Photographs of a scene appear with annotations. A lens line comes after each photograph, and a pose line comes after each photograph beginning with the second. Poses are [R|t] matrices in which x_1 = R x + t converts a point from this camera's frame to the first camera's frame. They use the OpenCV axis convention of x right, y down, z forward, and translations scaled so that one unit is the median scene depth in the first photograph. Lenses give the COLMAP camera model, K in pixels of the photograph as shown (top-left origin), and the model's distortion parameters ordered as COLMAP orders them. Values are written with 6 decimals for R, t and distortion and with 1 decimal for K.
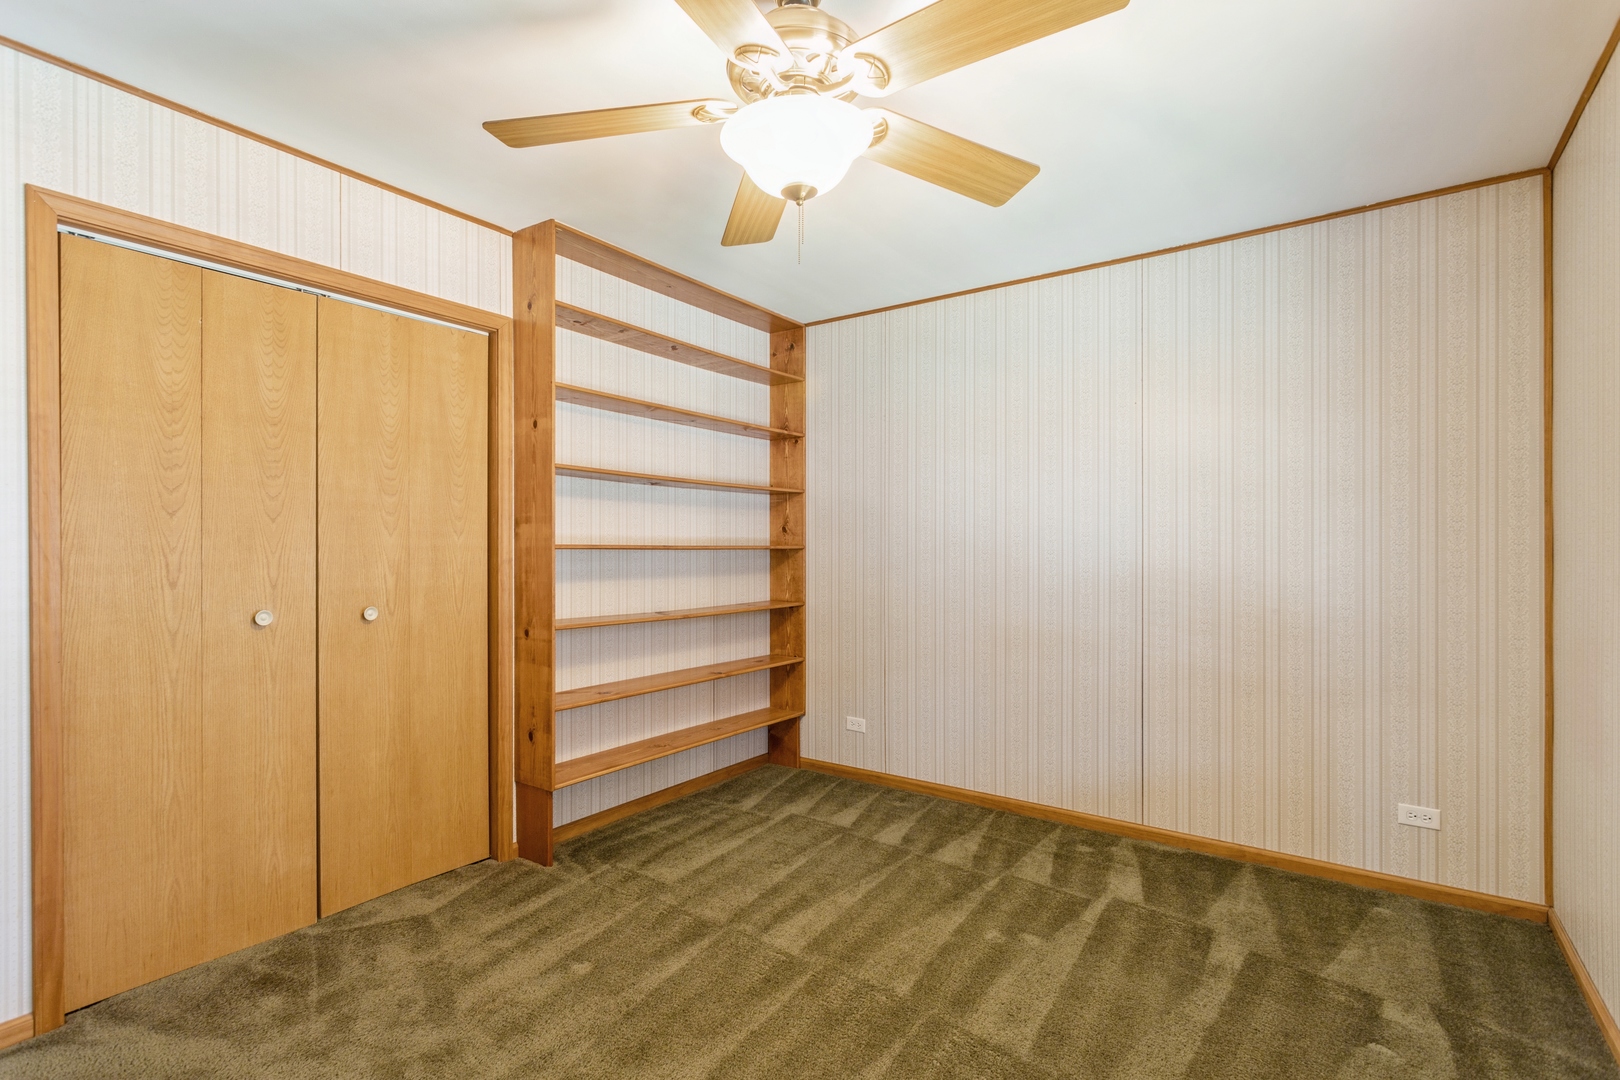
lens RADIAL K [[775.7, 0, 801.1], [0, 775.7, 549.1], [0, 0, 1]] dist [-0.000069, 0.001839]
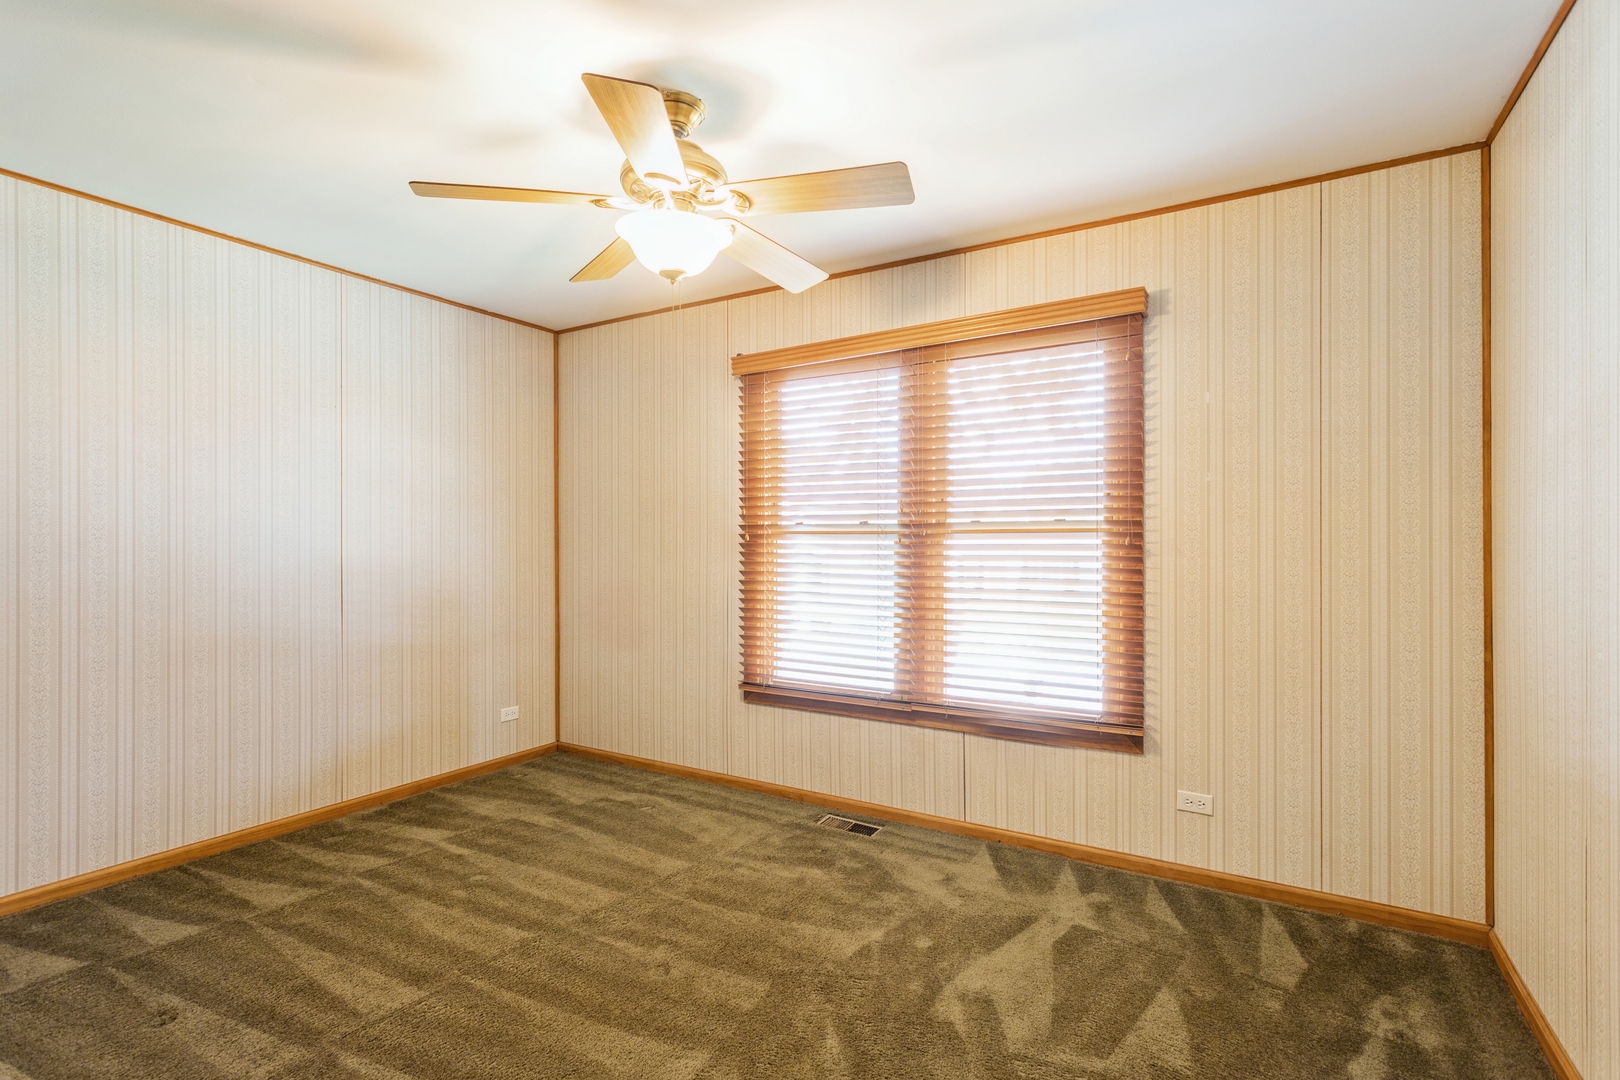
lens RADIAL K [[775.7, 0, 800.0], [0, 775.7, 542.0], [0, 0, 1]] dist [-0.000069, 0.001839]
pose [[-0.088158, -0.001348, 0.996106, -0.840875], [0.004375, 0.999989, 0.001741, -0.003026], [-0.996097, 0.004511, -0.088151, 0.571227]]
